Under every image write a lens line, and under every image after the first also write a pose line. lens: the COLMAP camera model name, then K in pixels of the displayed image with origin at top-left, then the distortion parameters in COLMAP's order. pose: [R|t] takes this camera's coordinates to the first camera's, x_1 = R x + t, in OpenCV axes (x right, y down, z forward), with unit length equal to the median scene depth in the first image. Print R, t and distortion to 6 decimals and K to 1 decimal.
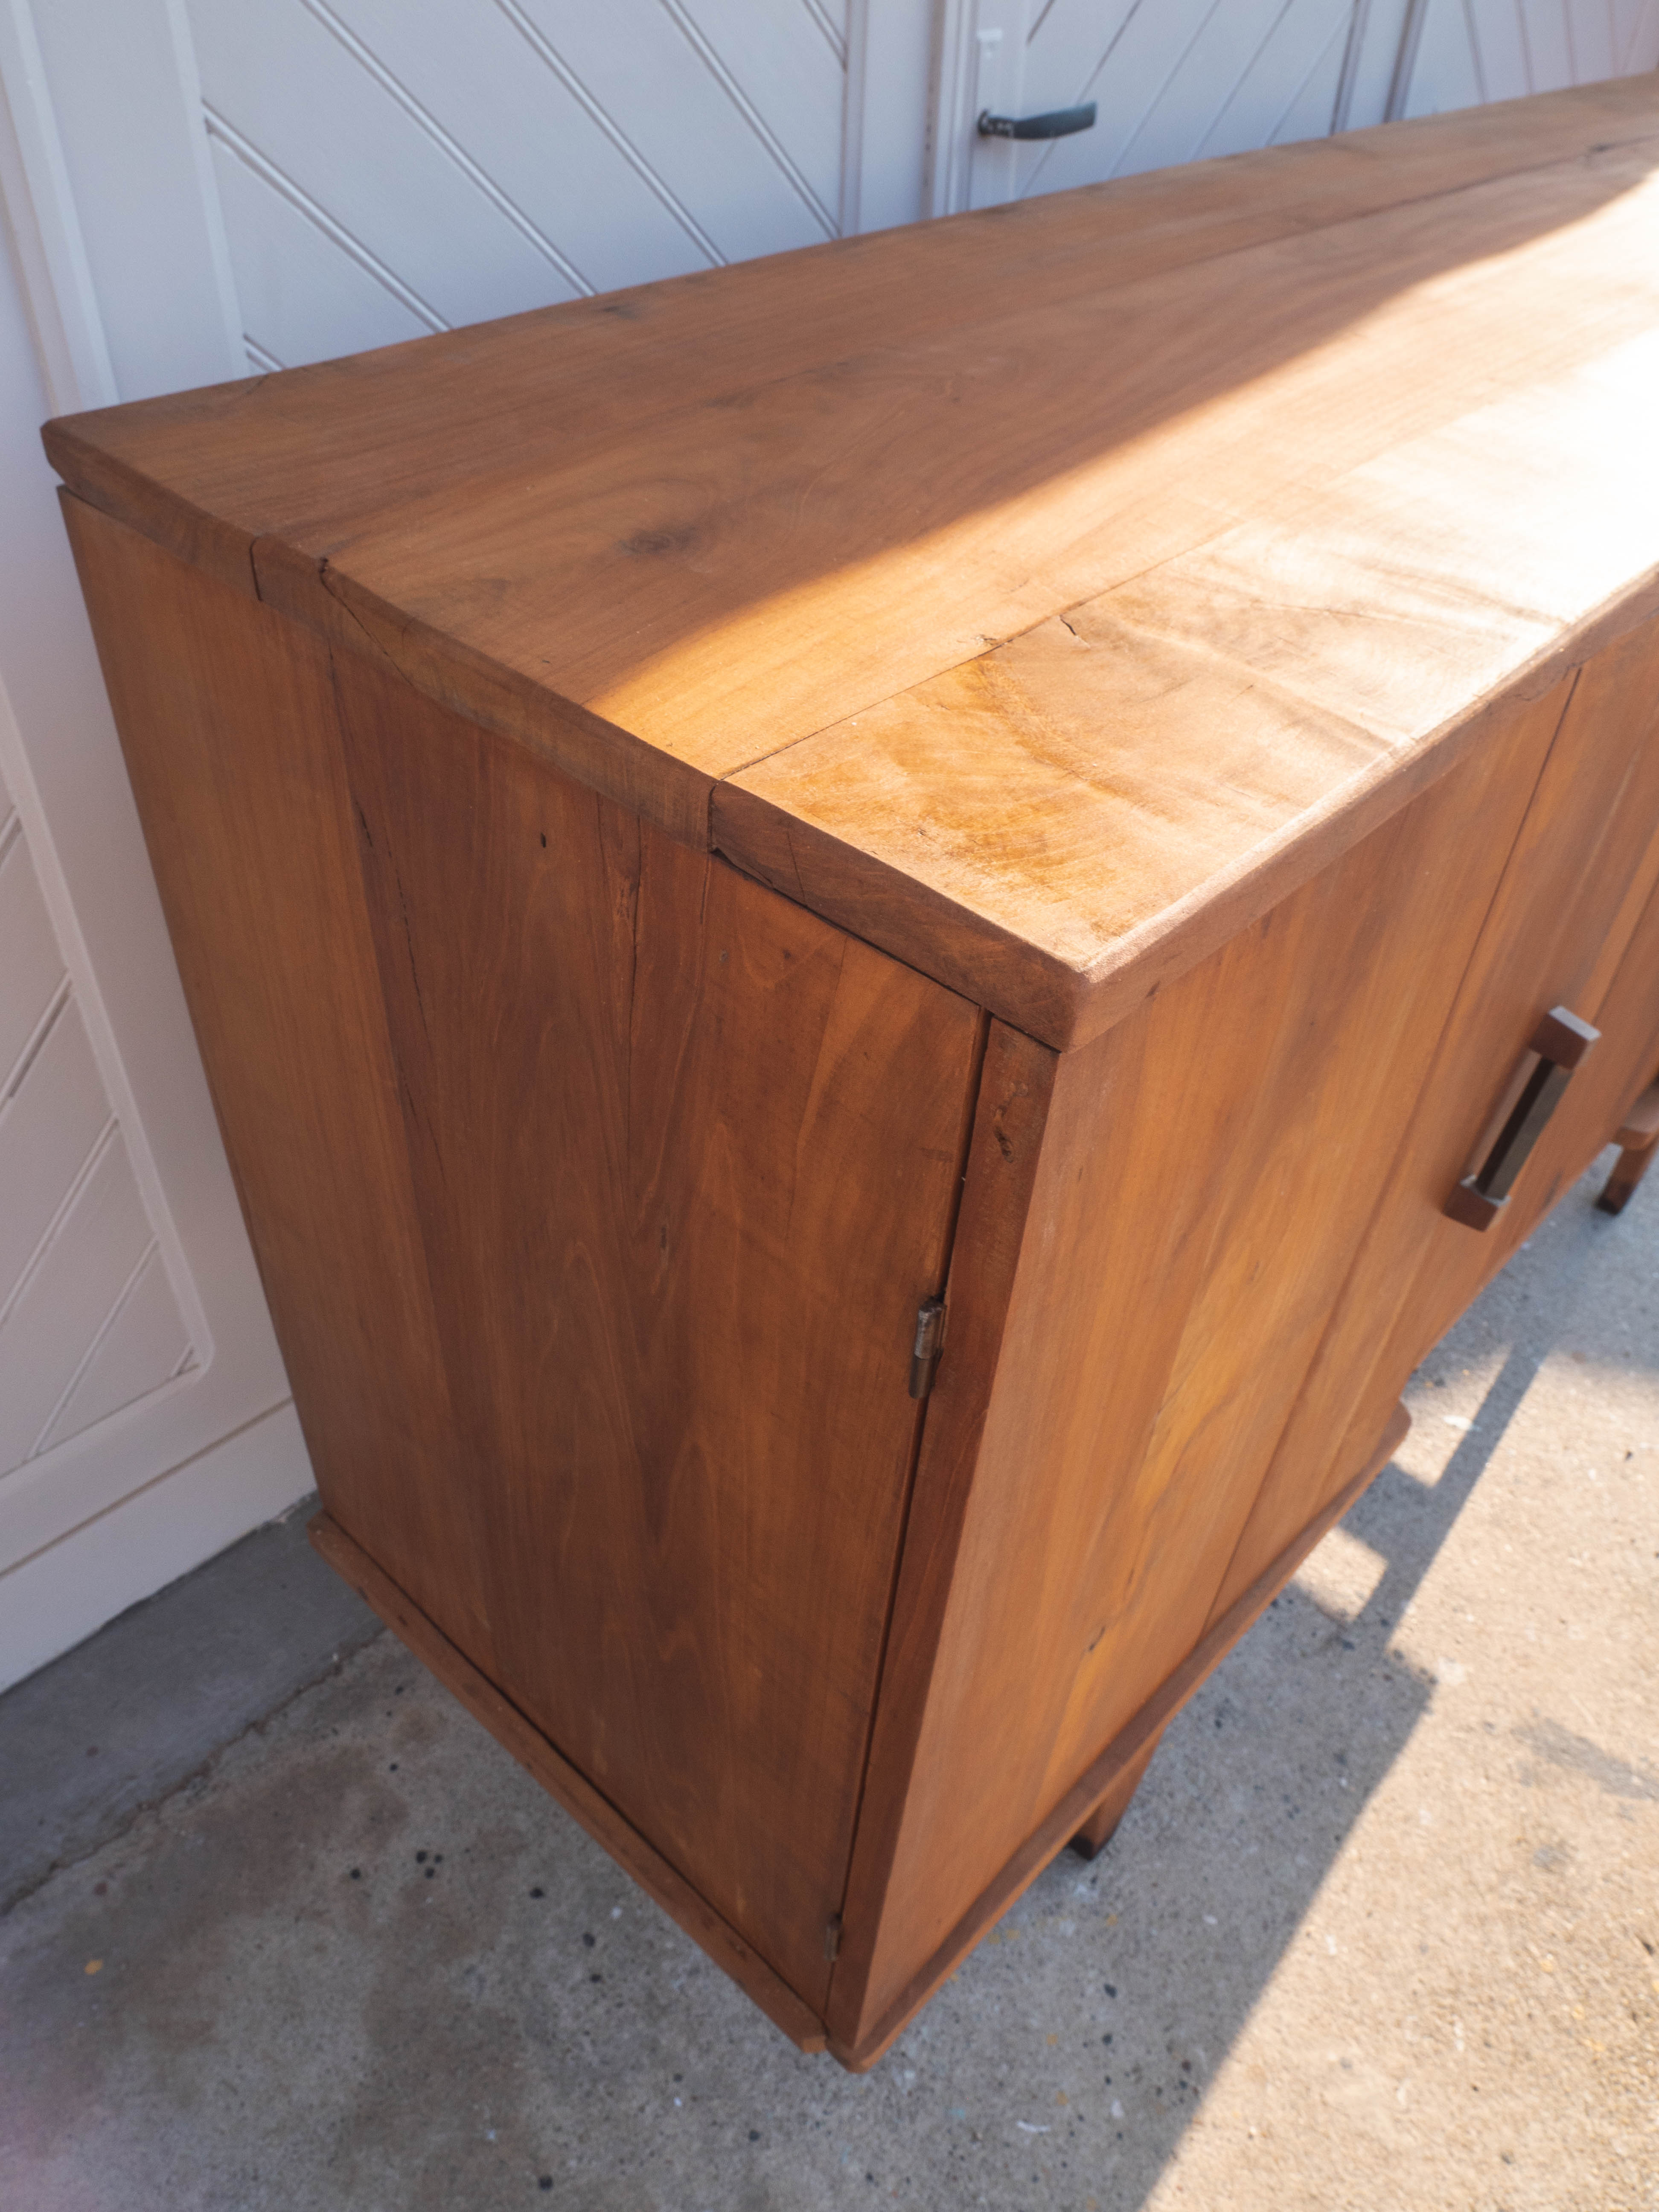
lens RADIAL K [[1622.8, 0, 817.2], [0, 1622.8, 1103.9], [0, 0, 1]] dist [-0.059911, 0.020289]
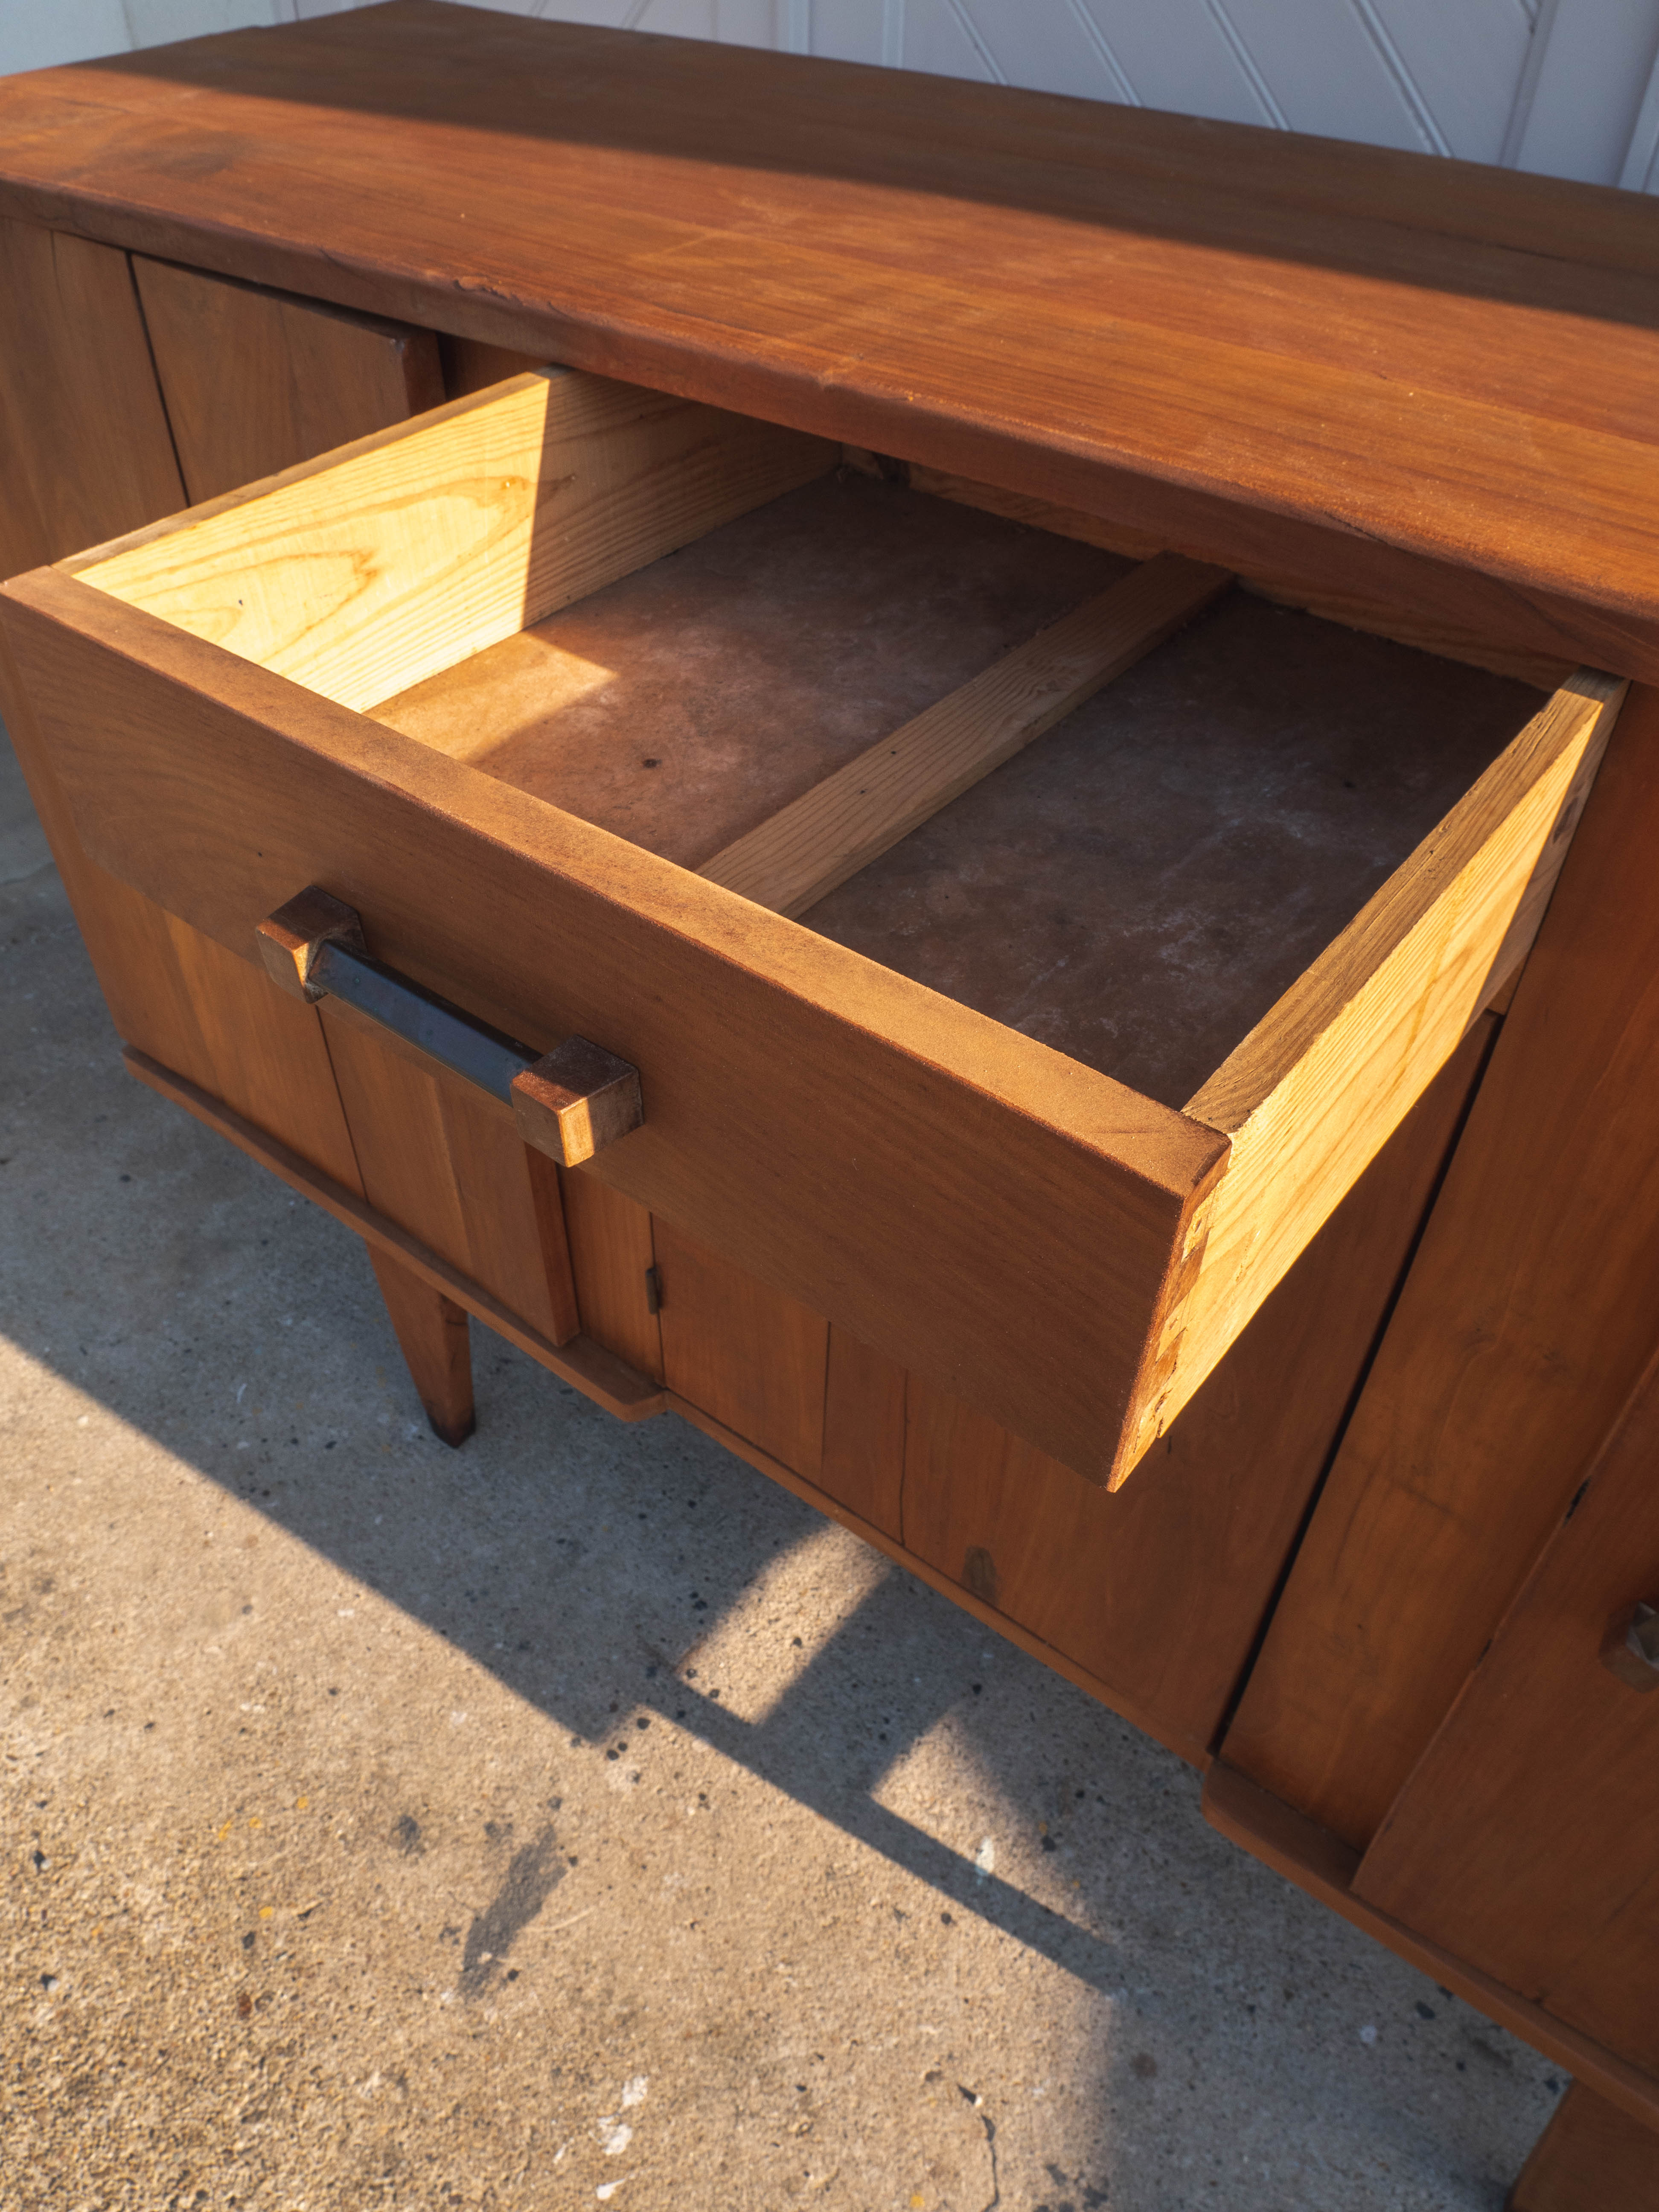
lens RADIAL K [[1622.8, 0, 820.1], [0, 1622.8, 1101.1], [0, 0, 1]] dist [-0.059911, 0.020289]
pose [[0.094400, 0.638836, -0.763530, 0.997957], [-0.661392, 0.613477, 0.431516, -0.398533], [0.744076, 0.464258, 0.480433, 0.550974]]
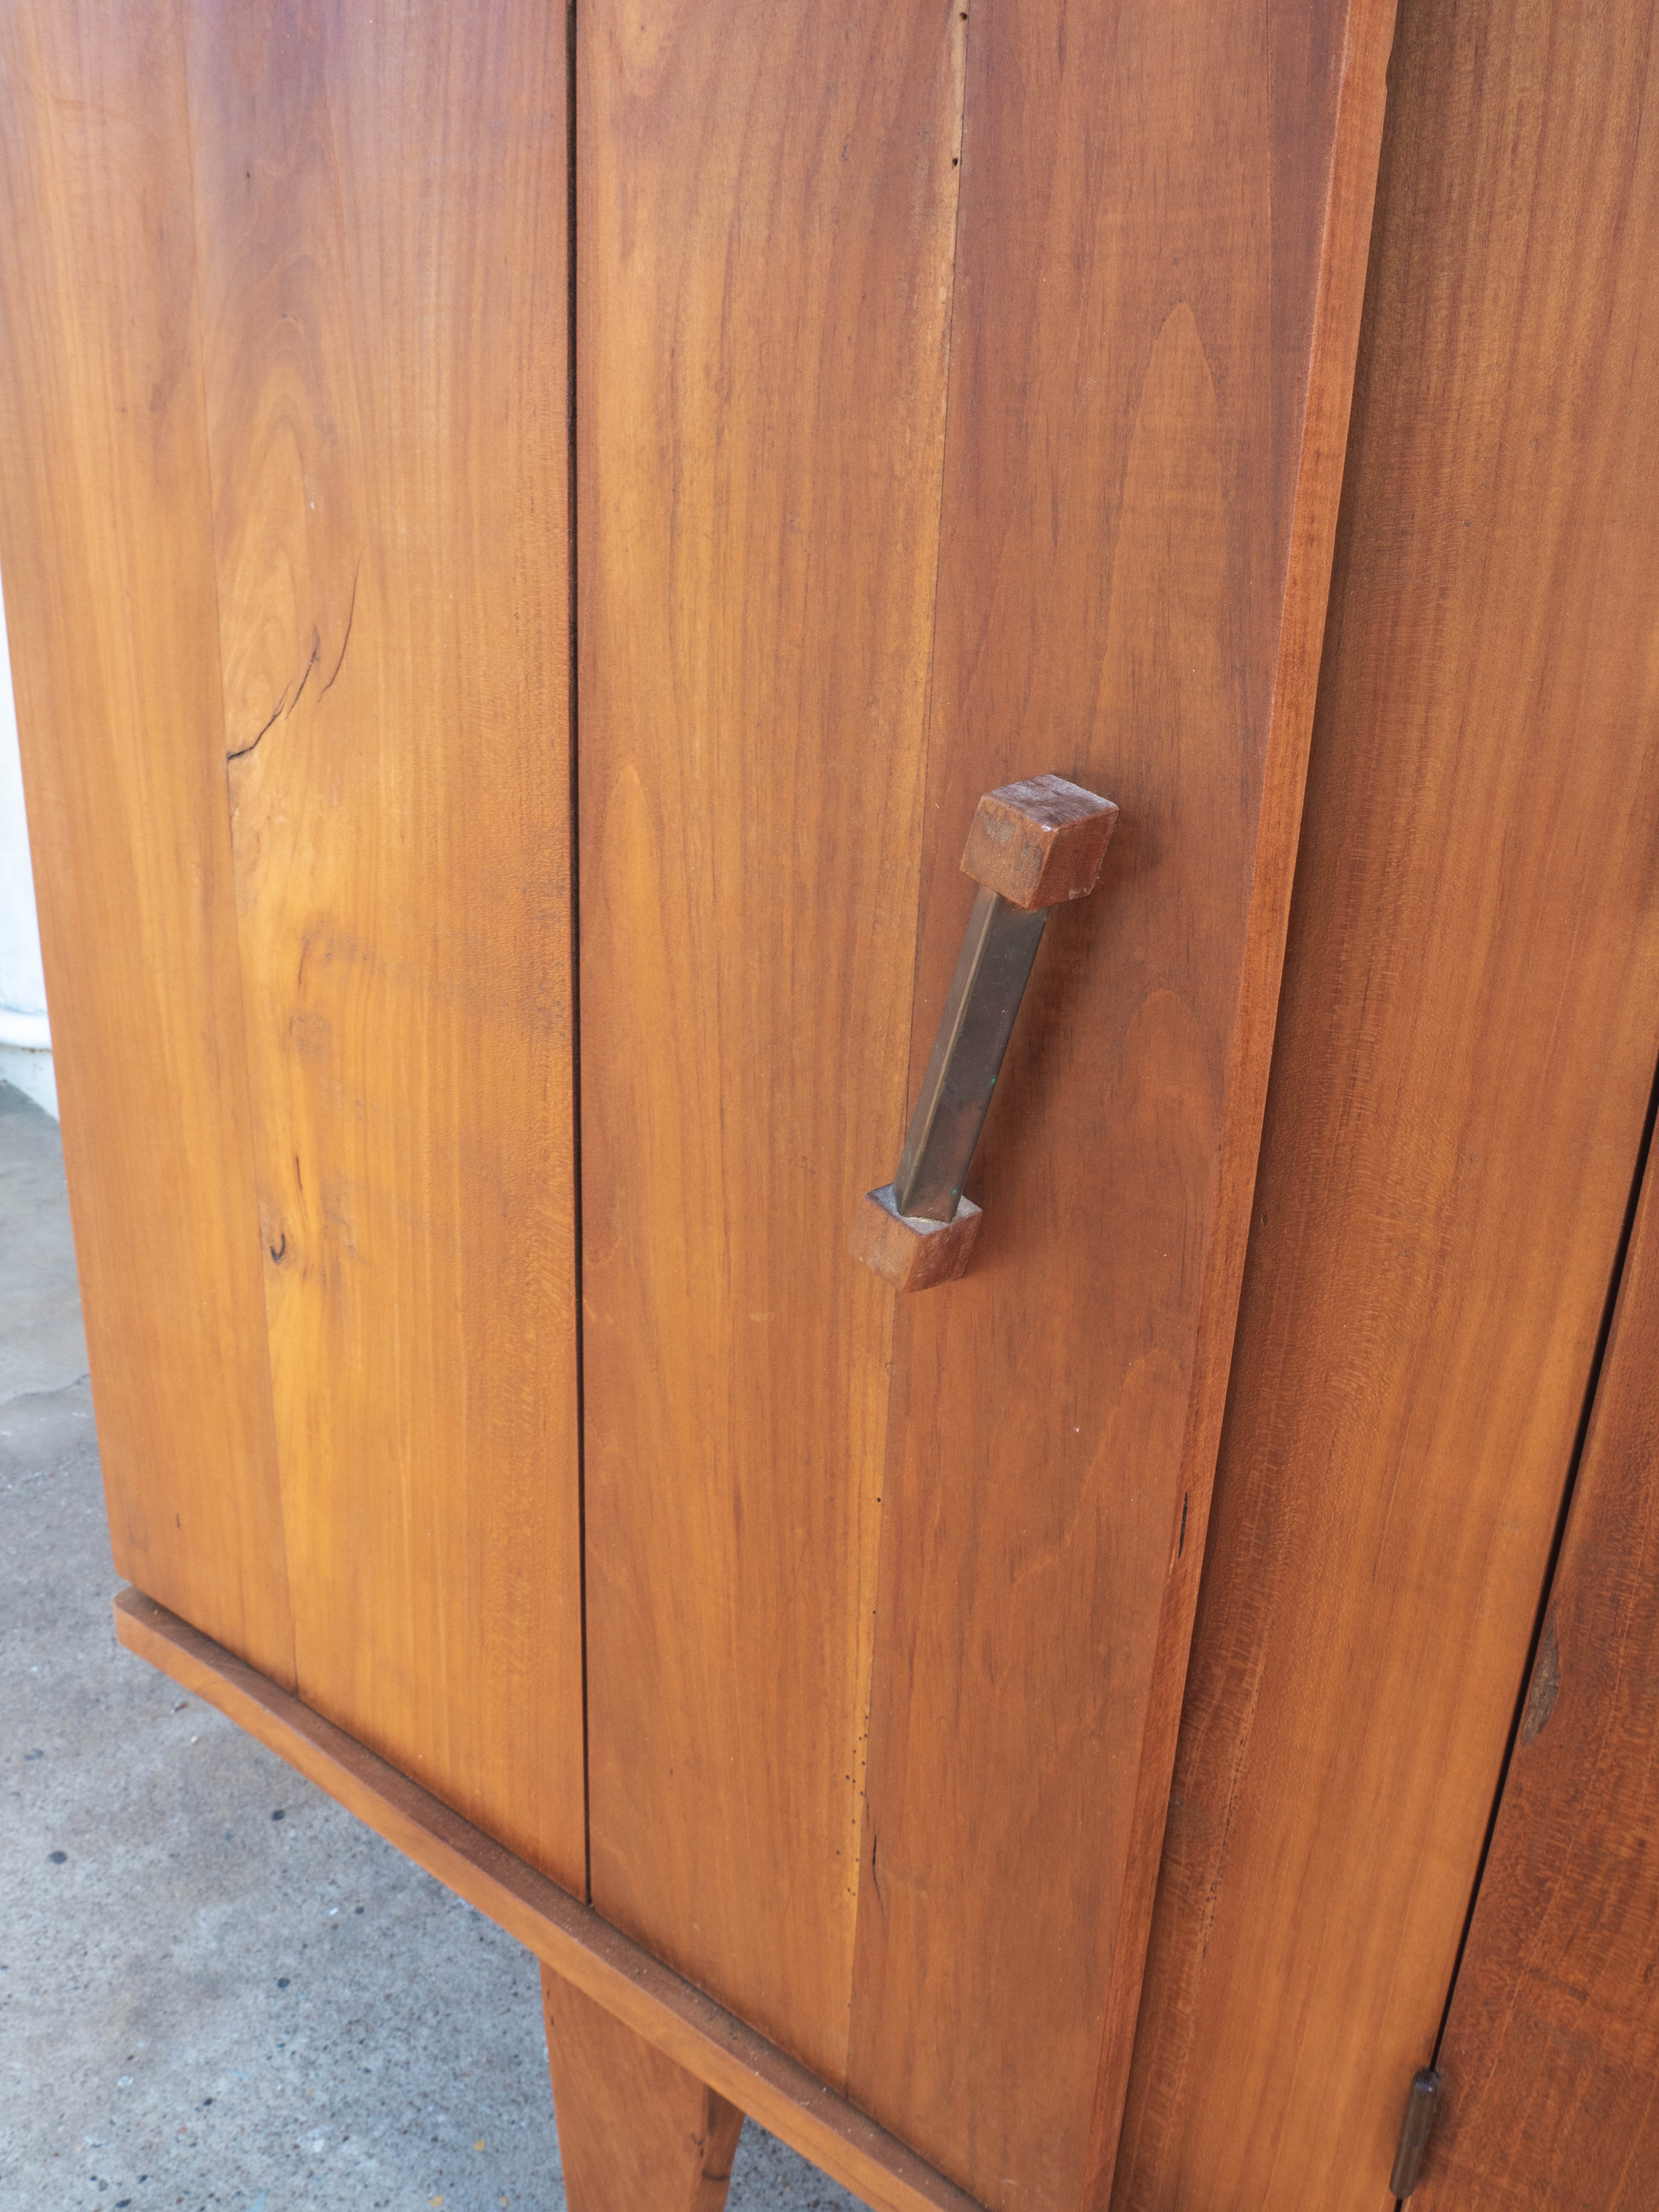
lens RADIAL K [[1622.8, 0, 820.4], [0, 1622.8, 1105.5], [0, 0, 1]] dist [-0.059911, 0.020289]
pose [[0.100609, 0.270336, -0.957495, 0.633005], [-0.684327, 0.717378, 0.130636, -0.004535], [0.722201, 0.642096, 0.257173, 0.628551]]
